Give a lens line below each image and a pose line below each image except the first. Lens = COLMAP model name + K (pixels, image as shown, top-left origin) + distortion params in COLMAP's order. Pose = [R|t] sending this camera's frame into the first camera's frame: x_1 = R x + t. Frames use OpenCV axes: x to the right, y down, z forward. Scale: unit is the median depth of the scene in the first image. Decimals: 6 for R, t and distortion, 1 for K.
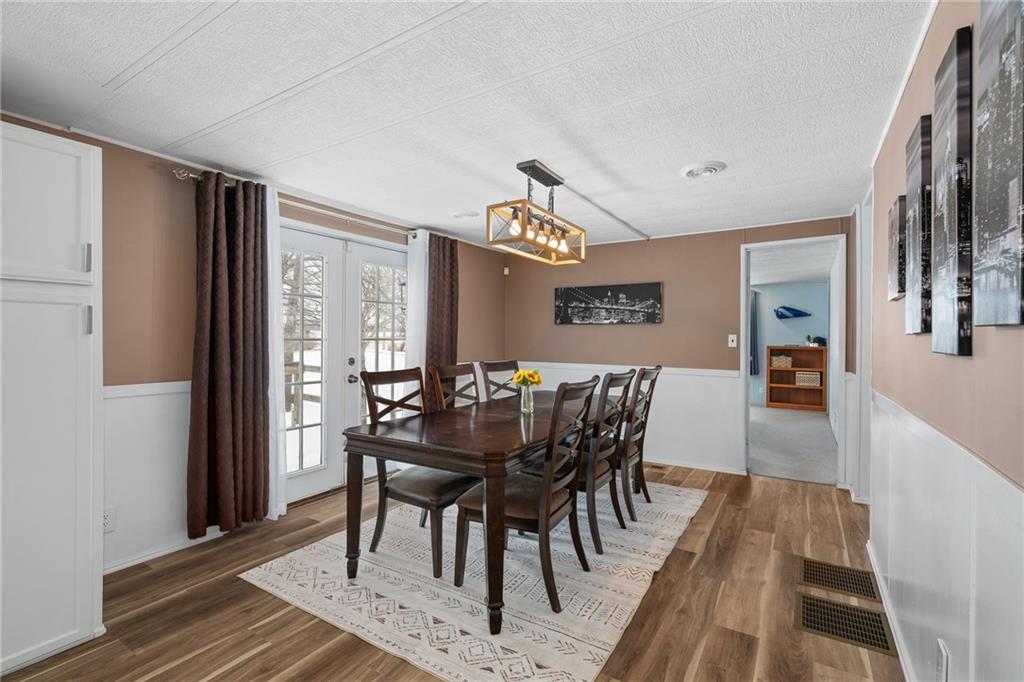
lens RADIAL K [[462.4, 0, 511.4], [0, 462.4, 339.7], [0, 0, 1]] dist [0.004133, 0.000659]
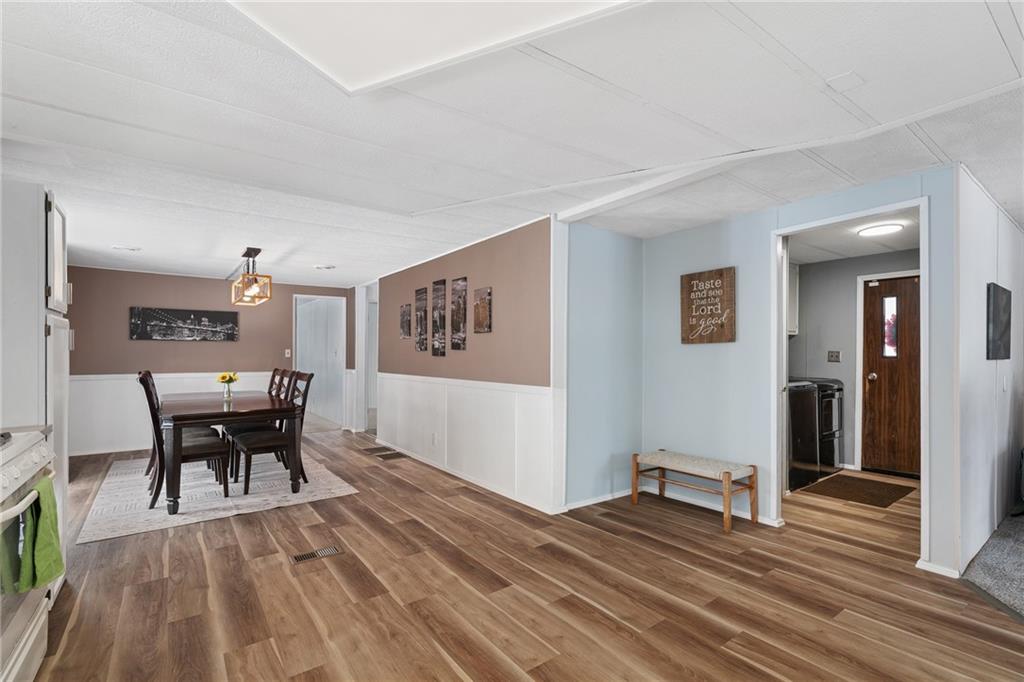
lens RADIAL K [[462.4, 0, 512.5], [0, 462.4, 355.6], [0, 0, 1]] dist [0.004133, 0.000659]
pose [[0.353224, -0.011367, 0.935470, -0.669147], [0.006981, 0.999930, 0.009514, 0.000617], [-0.935513, 0.003170, 0.353279, -0.264537]]
